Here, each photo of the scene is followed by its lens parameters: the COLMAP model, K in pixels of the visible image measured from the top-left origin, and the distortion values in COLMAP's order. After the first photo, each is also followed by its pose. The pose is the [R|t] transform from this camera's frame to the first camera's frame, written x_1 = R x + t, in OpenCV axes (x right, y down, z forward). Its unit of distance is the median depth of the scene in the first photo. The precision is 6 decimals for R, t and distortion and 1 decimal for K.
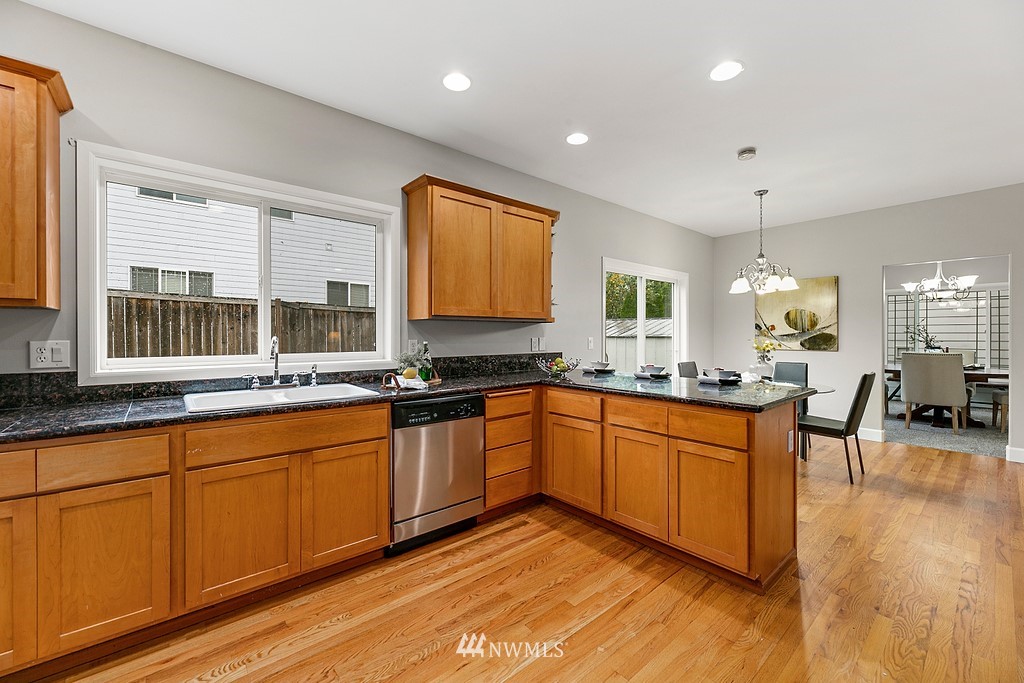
lens RADIAL K [[414.1, 0, 509.2], [0, 414.1, 338.8], [0, 0, 1]] dist [0.000054, -0.000713]
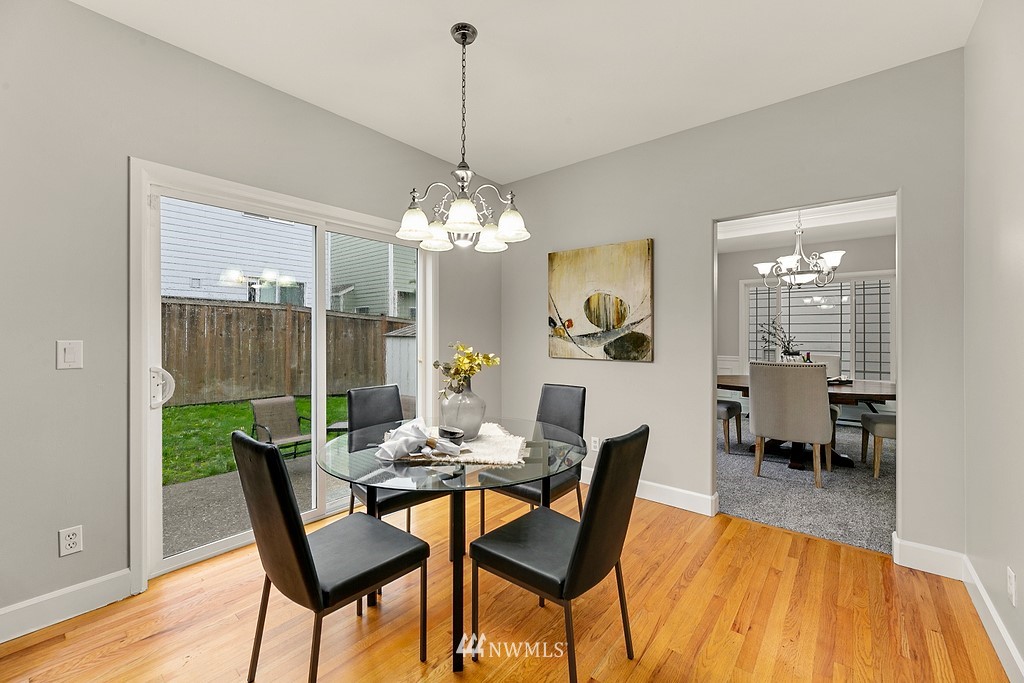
lens RADIAL K [[414.1, 0, 511.4], [0, 414.1, 337.0], [0, 0, 1]] dist [0.000054, -0.000713]
pose [[0.983812, 0.001277, 0.179197, 0.444916], [-0.000909, 0.999997, -0.002139, -0.004974], [-0.179199, 0.001941, 0.983811, 0.405560]]
